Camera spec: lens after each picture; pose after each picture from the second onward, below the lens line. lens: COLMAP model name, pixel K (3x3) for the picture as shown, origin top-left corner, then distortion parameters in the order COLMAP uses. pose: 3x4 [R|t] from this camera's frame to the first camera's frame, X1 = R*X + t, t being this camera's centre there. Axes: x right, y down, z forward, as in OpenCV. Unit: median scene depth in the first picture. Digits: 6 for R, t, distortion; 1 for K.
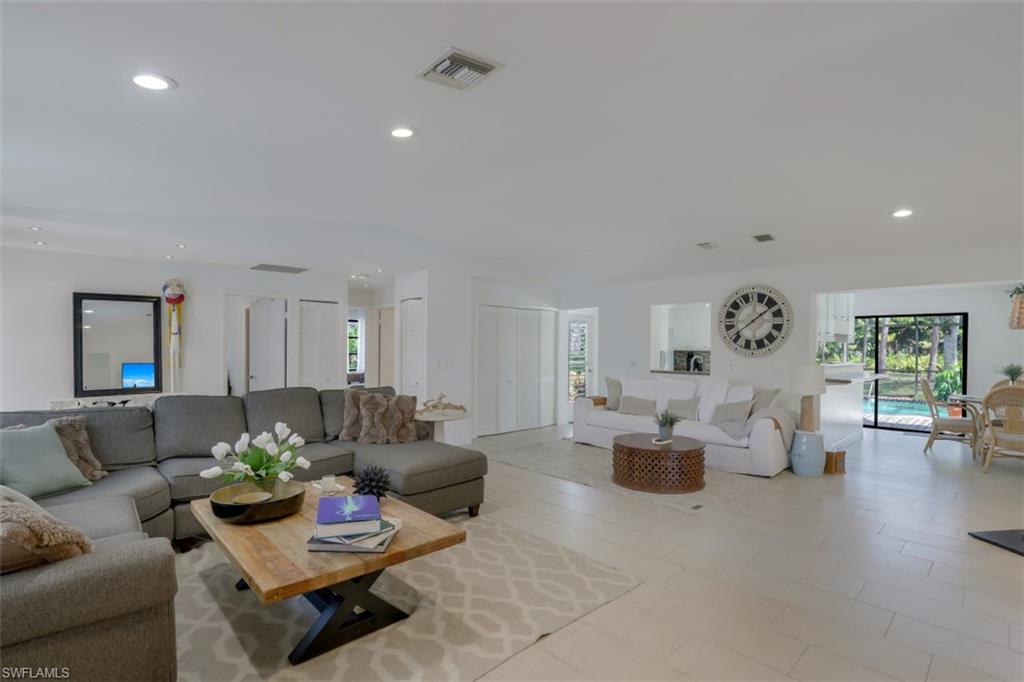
lens RADIAL K [[480.4, 0, 527.1], [0, 480.4, 357.2], [0, 0, 1]] dist [-0.039124, 0.005794]
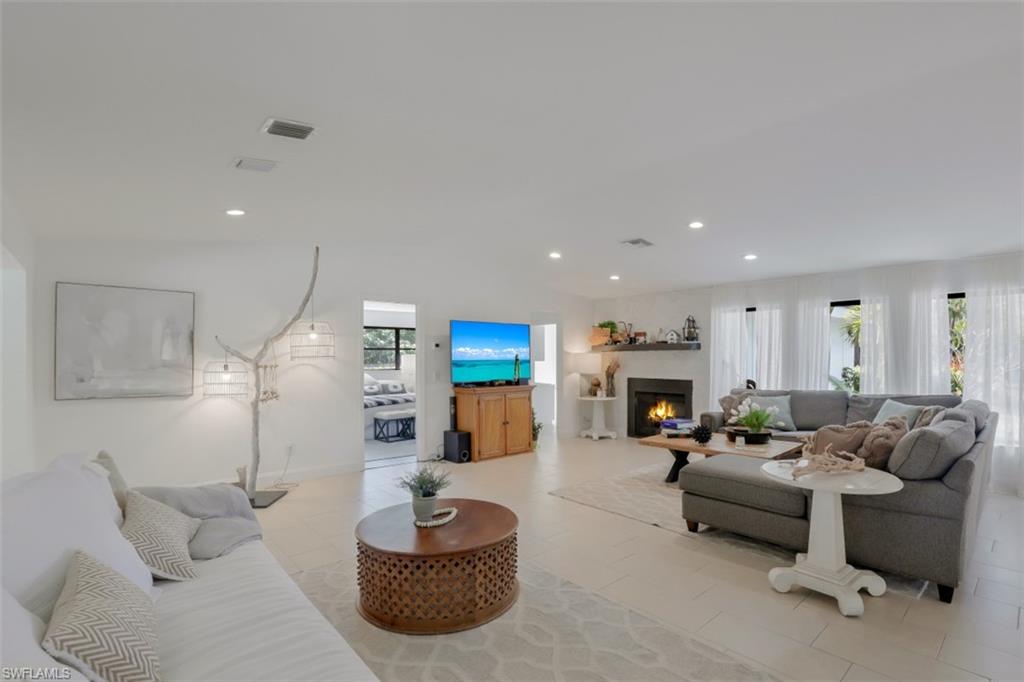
lens RADIAL K [[480.4, 0, 526.5], [0, 480.4, 359.8], [0, 0, 1]] dist [-0.039124, 0.005794]
pose [[-0.999603, -0.001512, 0.028127, 0.136637], [-0.000596, 0.999471, 0.032526, -0.032695], [-0.028161, 0.032497, -0.999075, 1.344724]]
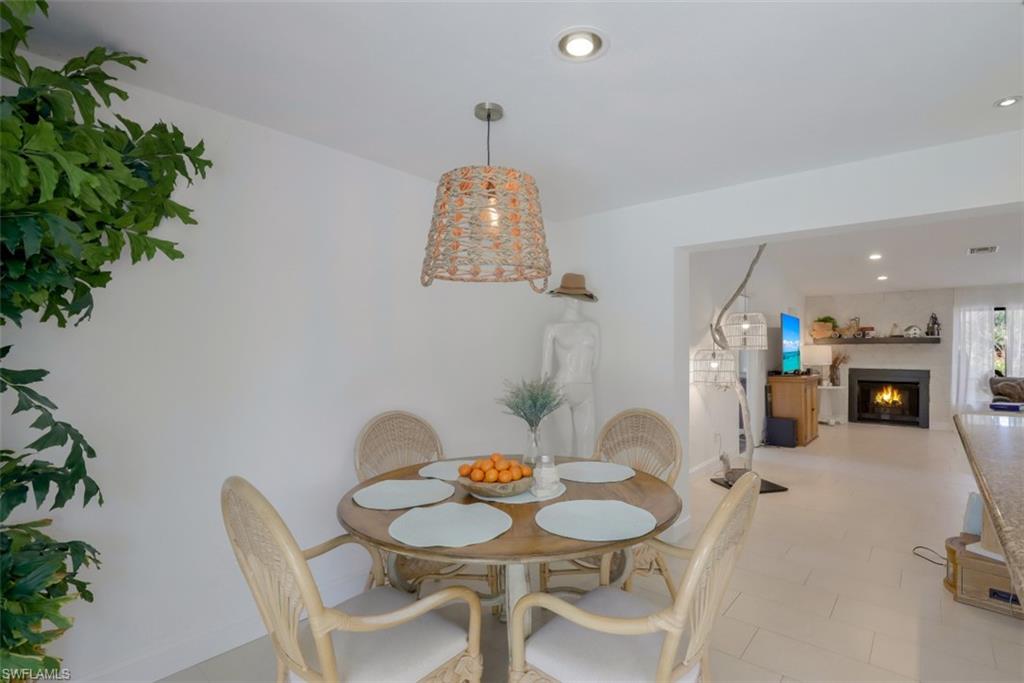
lens RADIAL K [[480.4, 0, 530.8], [0, 480.4, 341.3], [0, 0, 1]] dist [-0.039124, 0.005794]
pose [[-0.994086, -0.011850, -0.107950, 1.081924], [-0.012698, 0.999894, 0.007174, -0.019183], [0.107853, 0.008502, -0.994130, 1.330947]]
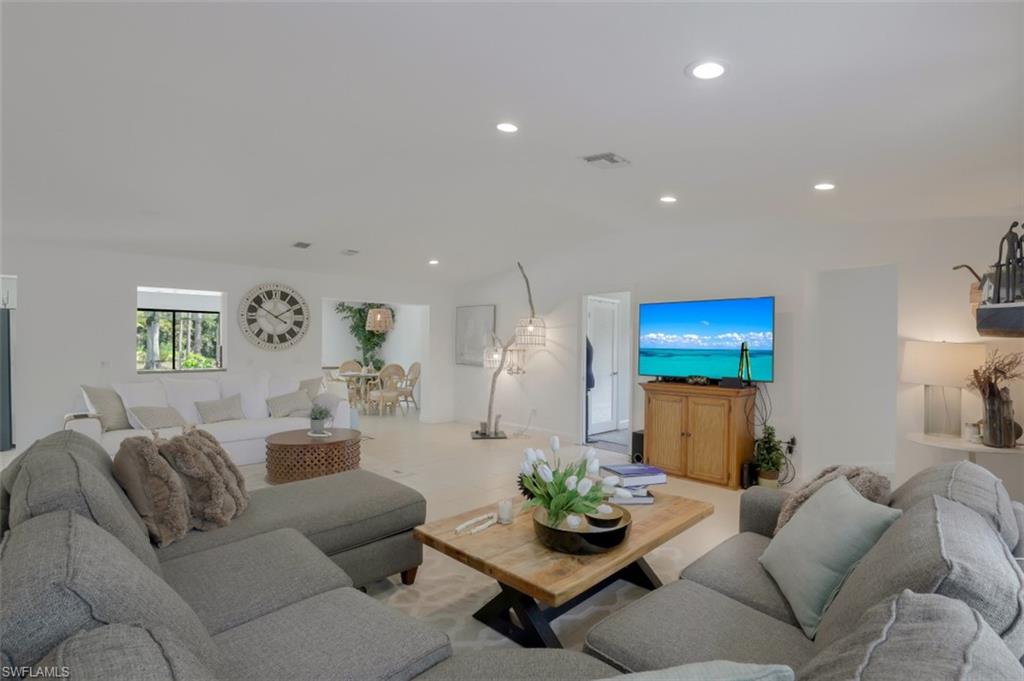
lens RADIAL K [[480.4, 0, 513.7], [0, 480.4, 341.8], [0, 0, 1]] dist [-0.039124, 0.005794]
pose [[-0.009821, -0.002714, 0.999948, -0.635666], [0.015831, 0.999871, 0.002869, -0.015277], [-0.999826, 0.015859, -0.009777, 0.505266]]
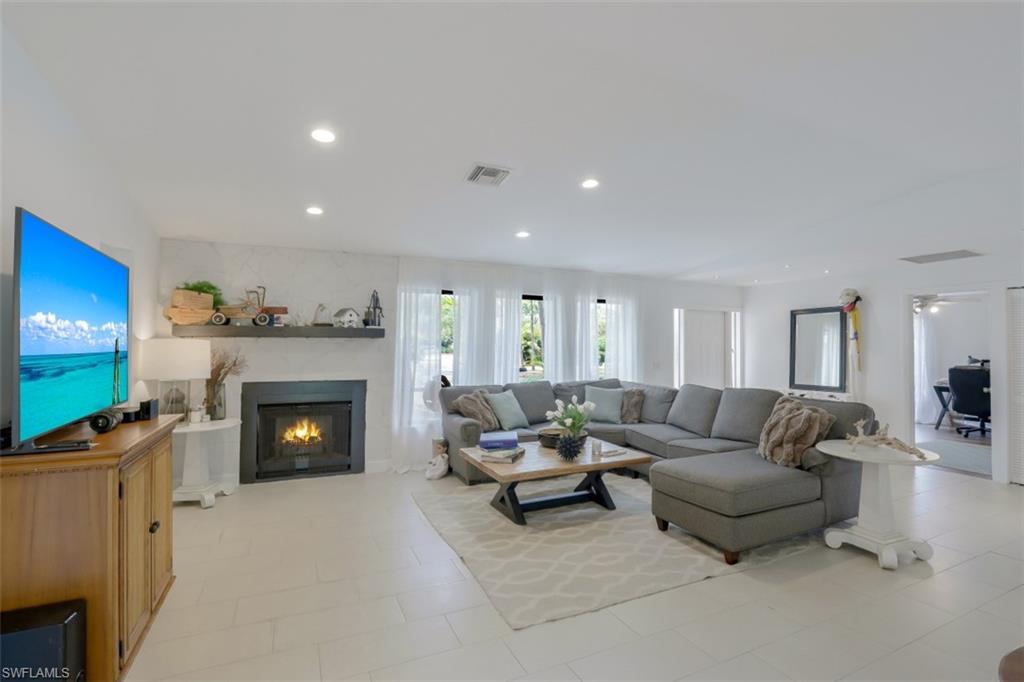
lens RADIAL K [[480.4, 0, 519.6], [0, 480.4, 330.7], [0, 0, 1]] dist [-0.039124, 0.005794]
pose [[-0.309089, -0.039145, -0.950227, 0.517408], [-0.030267, 0.999051, -0.031311, -0.011715], [0.950551, 0.019082, -0.309981, 0.620019]]
